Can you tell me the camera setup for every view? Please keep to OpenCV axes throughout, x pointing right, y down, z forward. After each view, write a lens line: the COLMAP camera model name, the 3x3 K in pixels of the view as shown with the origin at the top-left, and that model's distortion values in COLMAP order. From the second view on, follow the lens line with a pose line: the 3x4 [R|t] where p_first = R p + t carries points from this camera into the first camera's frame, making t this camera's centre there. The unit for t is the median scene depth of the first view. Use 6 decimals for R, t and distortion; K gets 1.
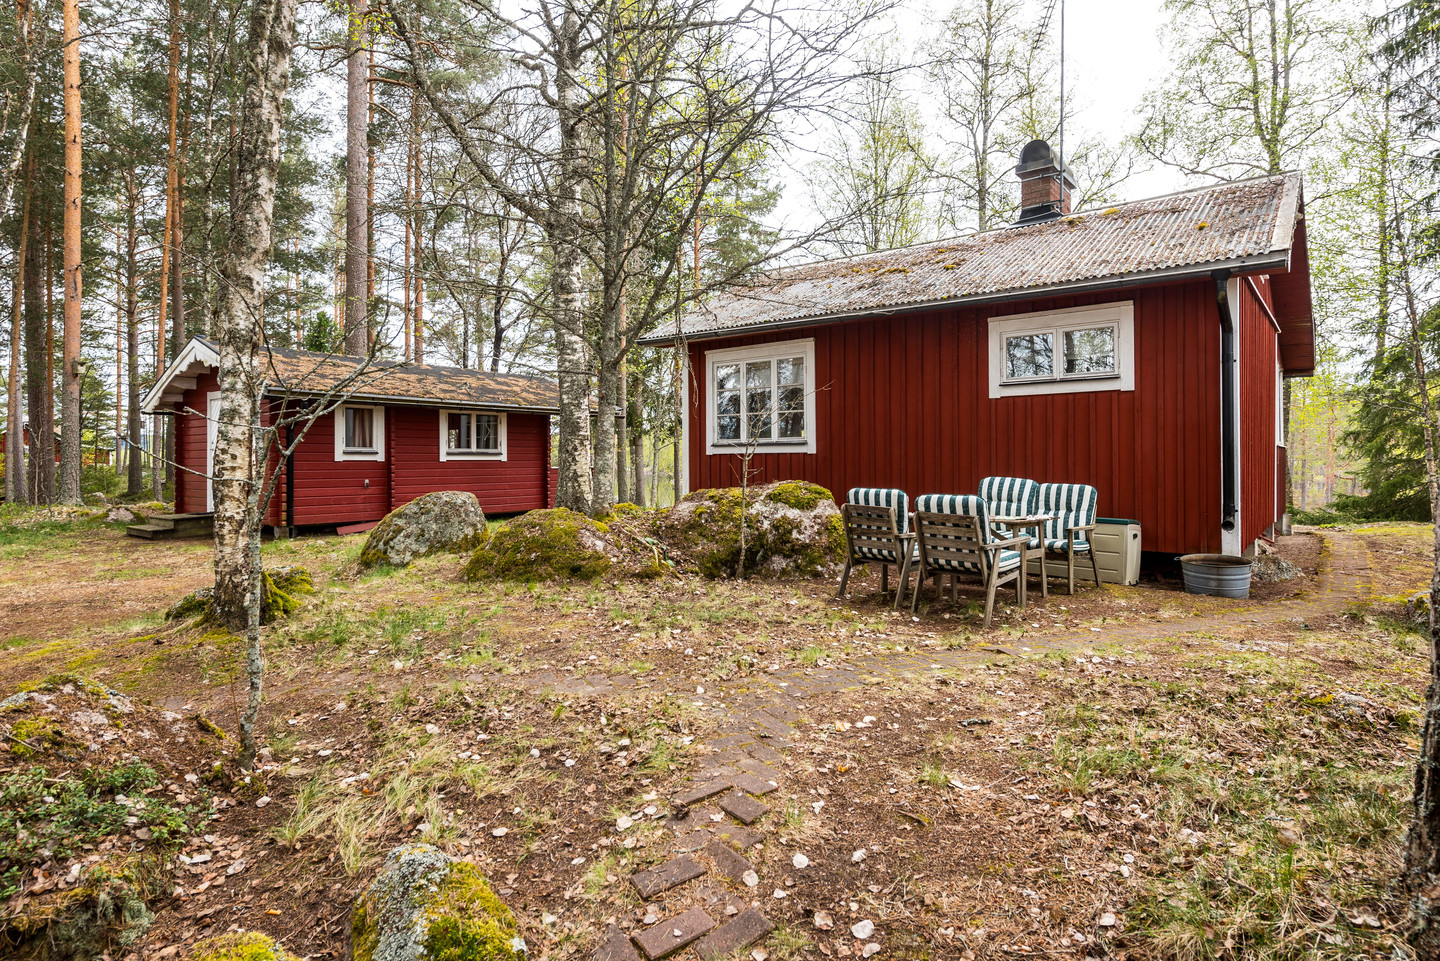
lens RADIAL K [[744.0, 0, 725.7], [0, 744.0, 465.1], [0, 0, 1]] dist [0.006057, 0.000031]
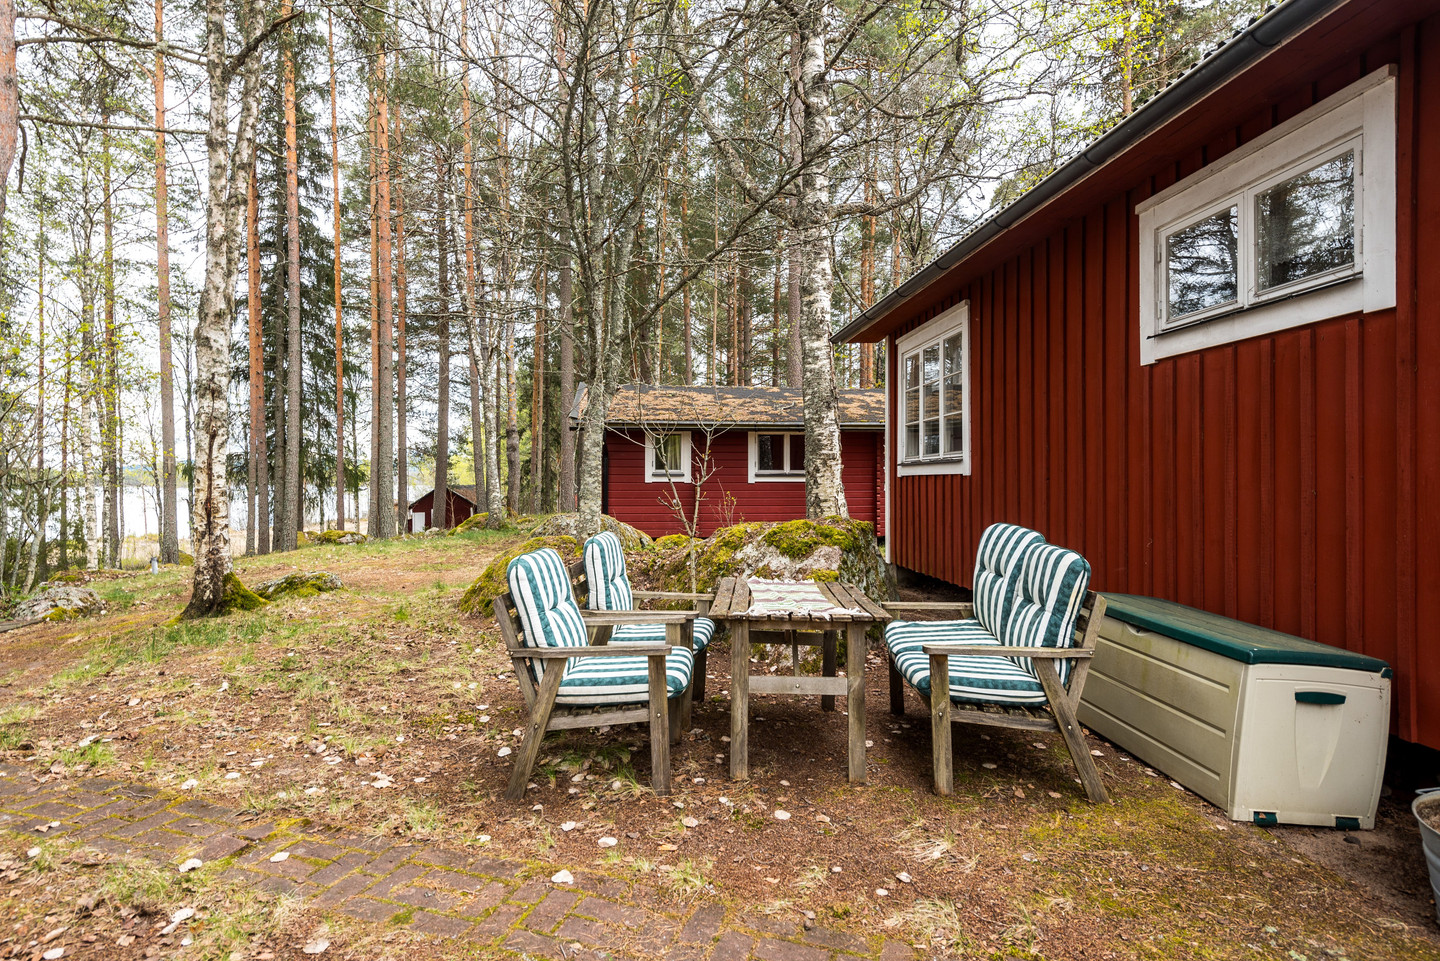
lens RADIAL K [[744.0, 0, 716.1], [0, 744.0, 487.3], [0, 0, 1]] dist [0.006057, 0.000031]
pose [[0.695267, 0.010731, -0.718671, 0.415630], [-0.007978, 0.999942, 0.007212, -0.008094], [0.718707, 0.000719, 0.695313, 0.362811]]
